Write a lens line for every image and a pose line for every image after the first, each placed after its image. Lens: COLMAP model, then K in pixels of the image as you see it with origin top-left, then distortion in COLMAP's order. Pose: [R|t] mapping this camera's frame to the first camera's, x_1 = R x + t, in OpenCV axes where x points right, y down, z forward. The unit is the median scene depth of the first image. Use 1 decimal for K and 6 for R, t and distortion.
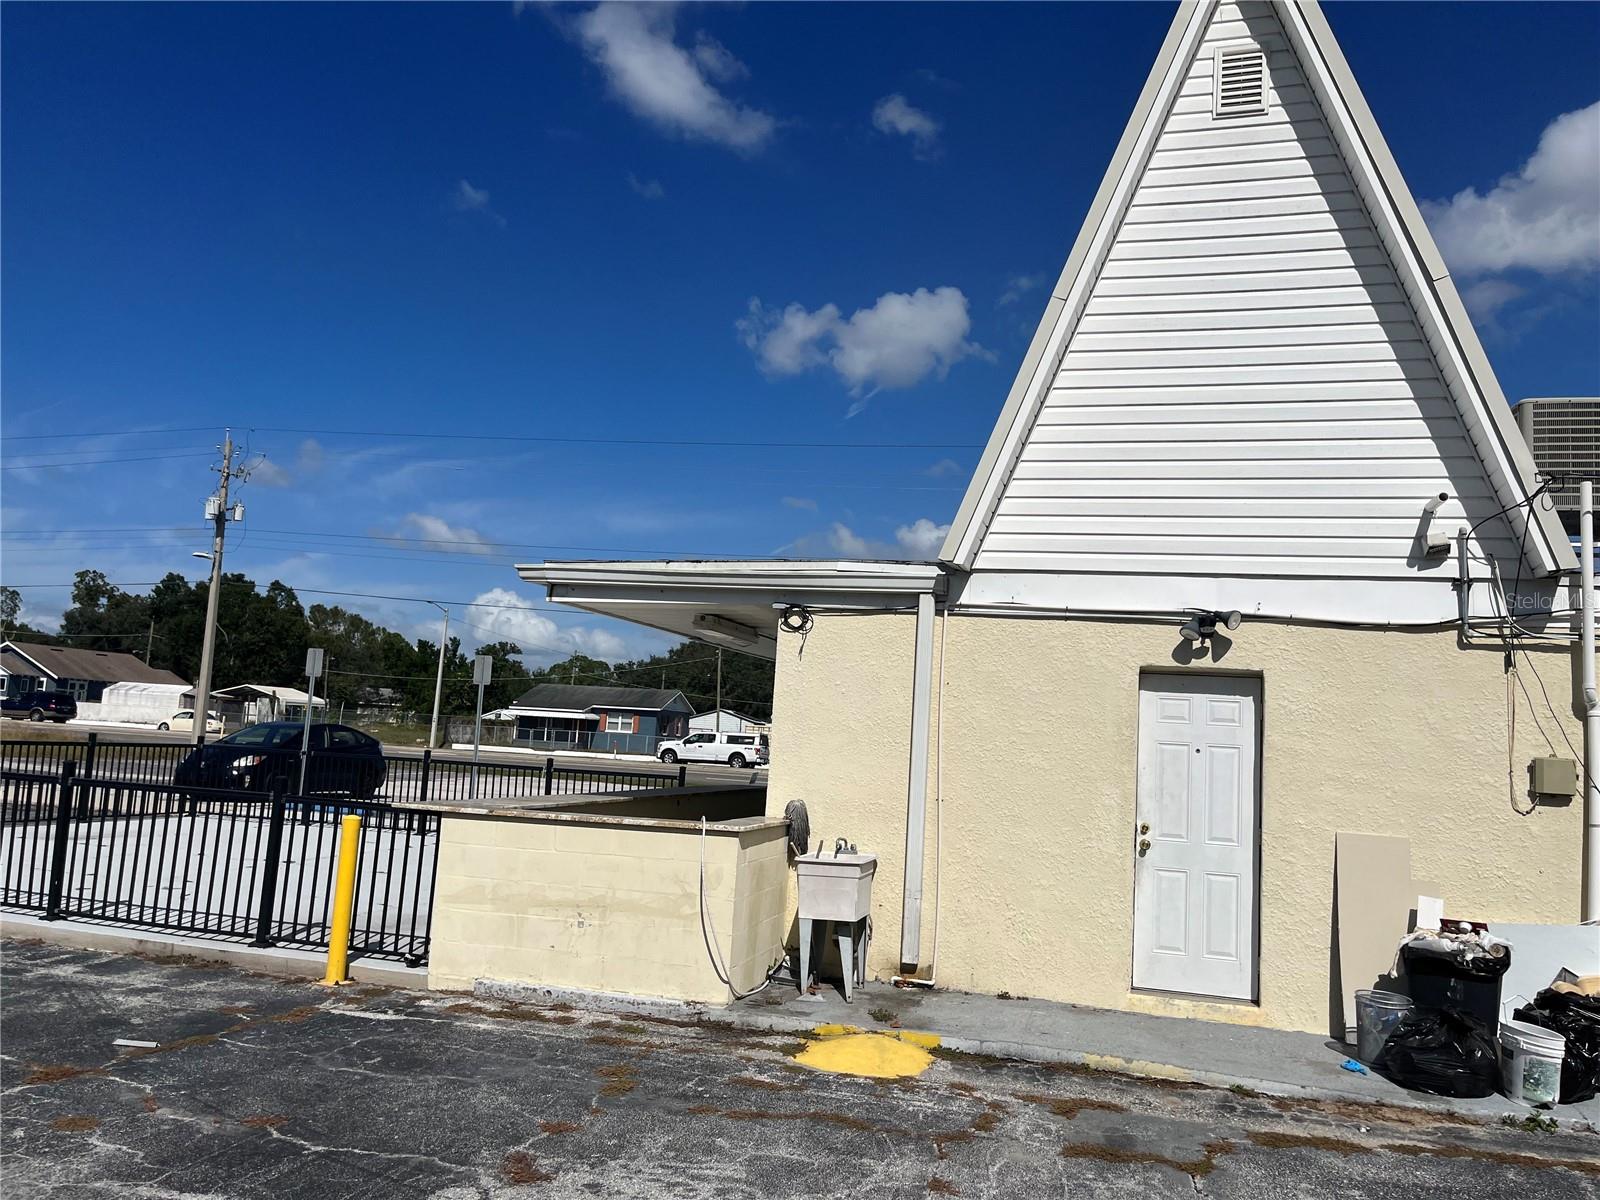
lens RADIAL K [[1194.1, 0, 841.7], [0, 1194.1, 611.8], [0, 0, 1]] dist [0.067049, -0.087432]
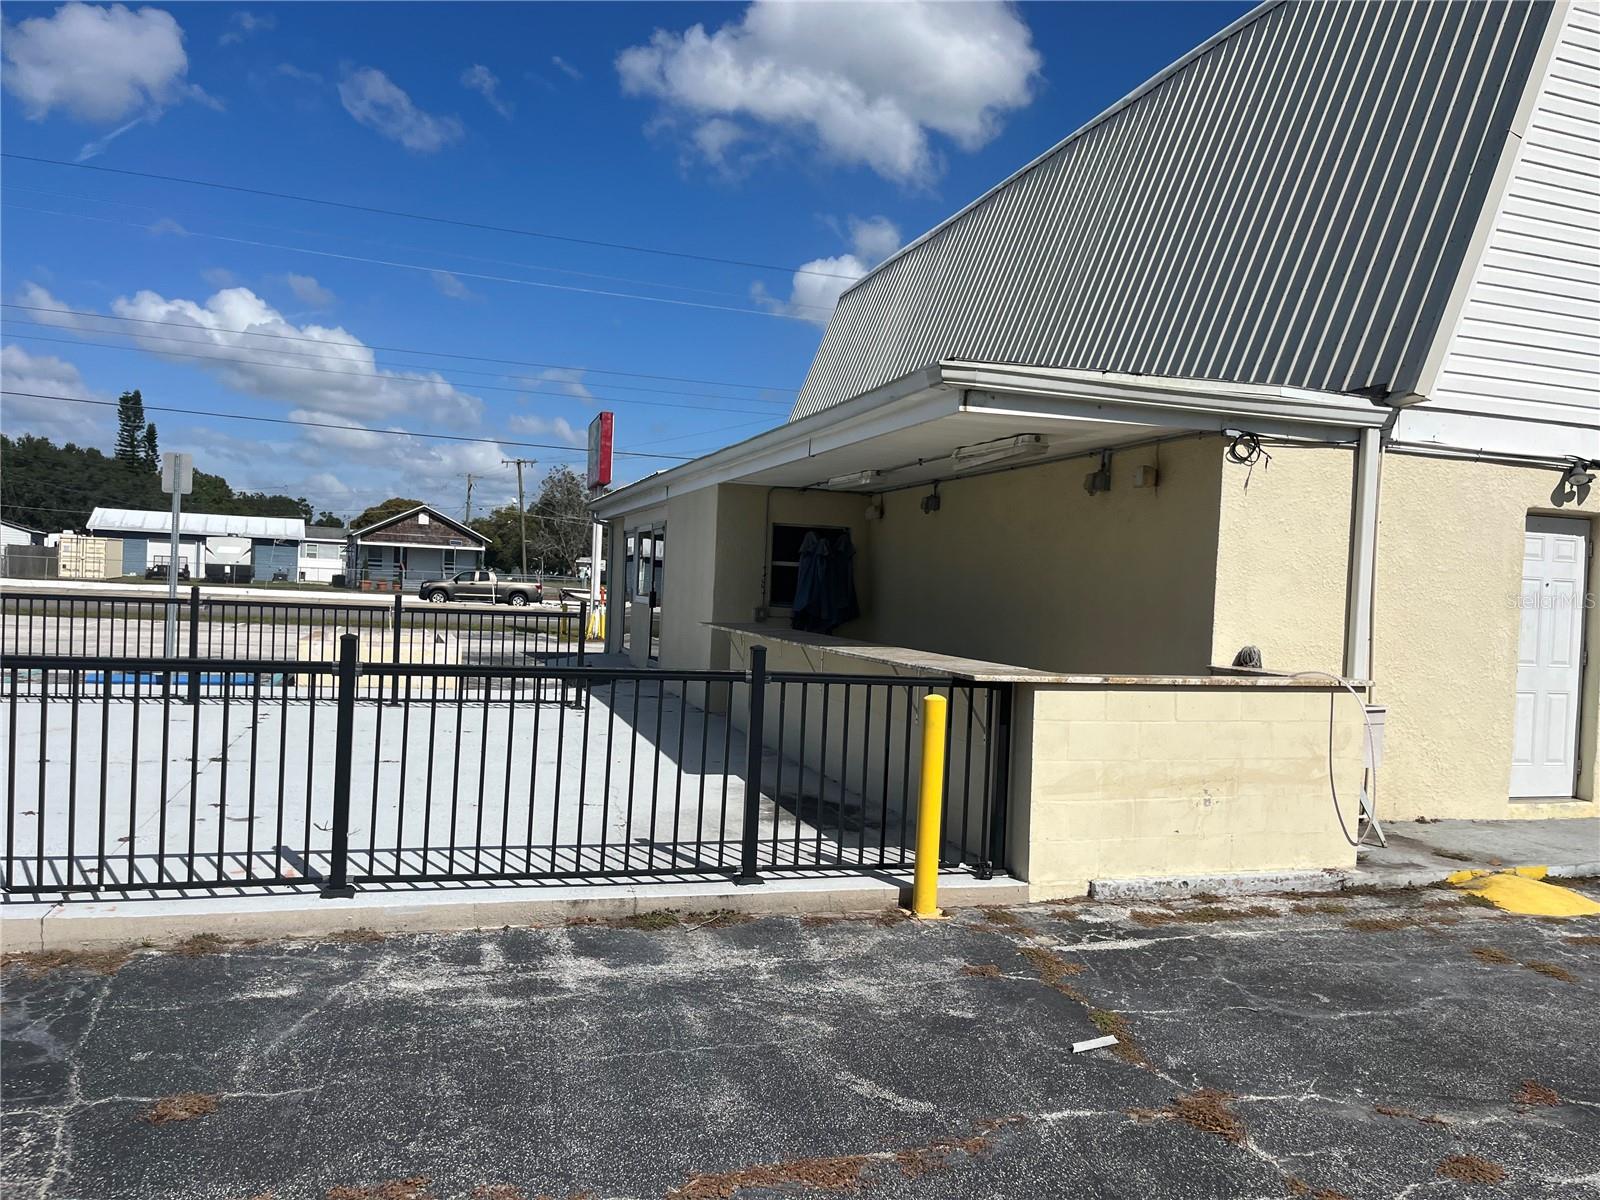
lens RADIAL K [[1194.1, 0, 806.9], [0, 1194.1, 591.7], [0, 0, 1]] dist [0.067049, -0.087432]
pose [[0.838437, -0.024627, 0.544442, -0.888480], [-0.053890, 0.990337, 0.127786, 0.016242], [-0.542328, -0.136481, 0.829008, 0.447445]]
